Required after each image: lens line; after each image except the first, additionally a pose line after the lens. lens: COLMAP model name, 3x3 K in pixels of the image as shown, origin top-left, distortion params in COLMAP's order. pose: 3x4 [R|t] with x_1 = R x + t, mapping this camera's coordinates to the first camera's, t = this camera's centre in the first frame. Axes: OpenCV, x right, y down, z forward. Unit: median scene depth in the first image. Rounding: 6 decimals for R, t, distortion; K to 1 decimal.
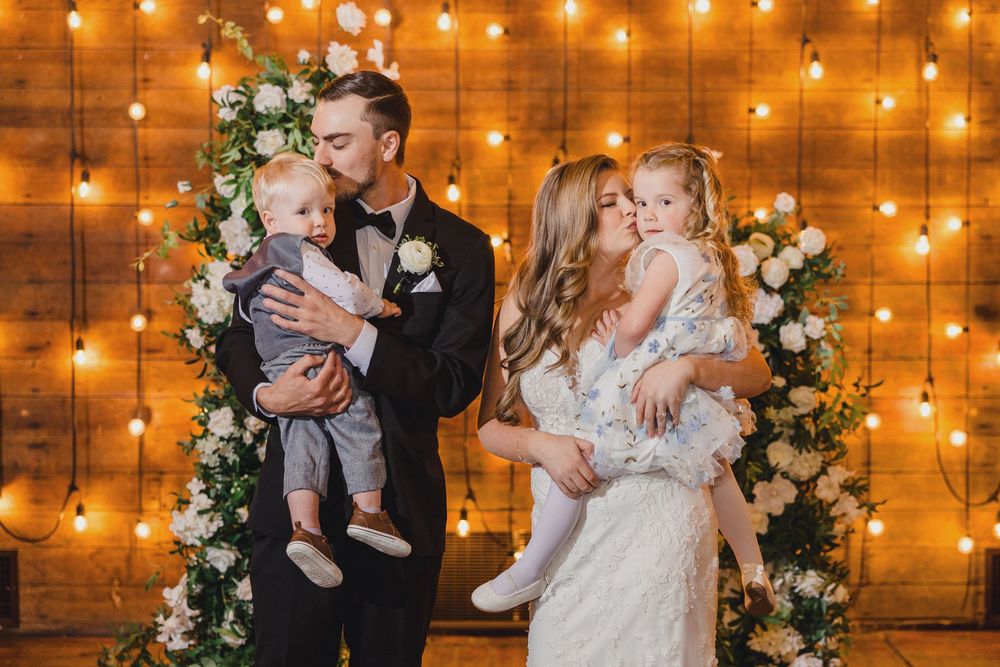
lens RADIAL K [[1410.1, 0, 540.6], [0, 1410.1, 326.0], [0, 0, 1]] dist [0.005591, 0.002445]
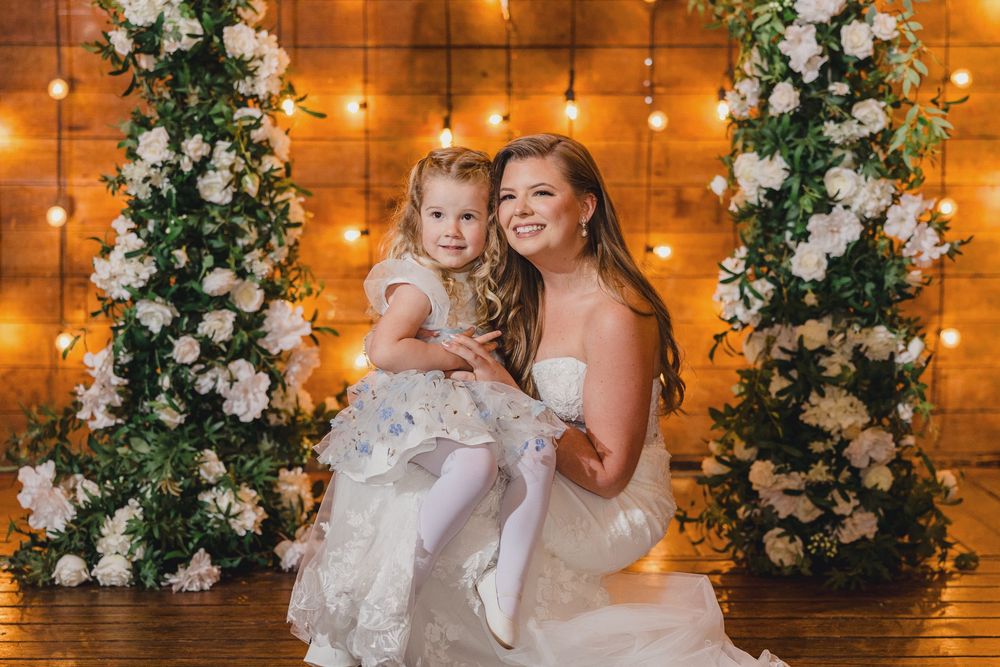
lens RADIAL K [[1630.5, 0, 523.5], [0, 1630.5, 296.9], [0, 0, 1]] dist [0.012560, 0.012328]
pose [[0.999945, -0.000102, -0.010492, -0.002194], [0.000299, 0.999825, 0.018708, 0.102439], [0.010488, -0.018710, 0.999770, 0.043723]]
